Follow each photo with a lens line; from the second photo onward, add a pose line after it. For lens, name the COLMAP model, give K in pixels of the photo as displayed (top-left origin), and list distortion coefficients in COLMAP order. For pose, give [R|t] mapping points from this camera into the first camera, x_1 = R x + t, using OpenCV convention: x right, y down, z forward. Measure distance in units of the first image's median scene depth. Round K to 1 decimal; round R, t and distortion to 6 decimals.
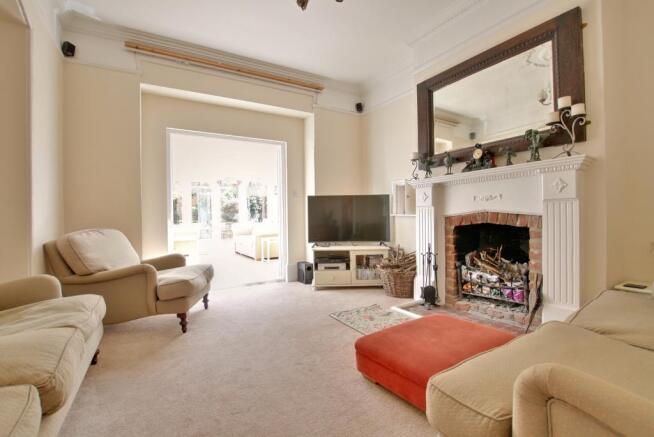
lens RADIAL K [[309.1, 0, 327.0], [0, 309.1, 218.5], [0, 0, 1]] dist [-0.019244, -0.000031]
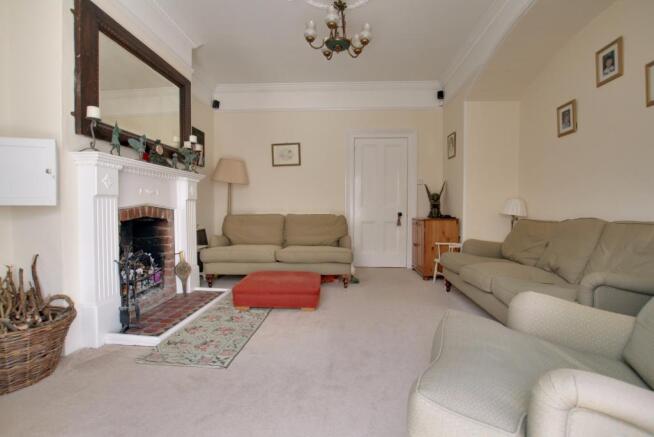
lens RADIAL K [[309.1, 0, 327.0], [0, 309.1, 218.5], [0, 0, 1]] dist [-0.019244, -0.000031]
pose [[-0.814142, -0.007608, 0.580617, -0.571487], [0.013221, 0.999412, 0.031633, -0.003705], [-0.580516, 0.033430, -0.813562, 1.520047]]
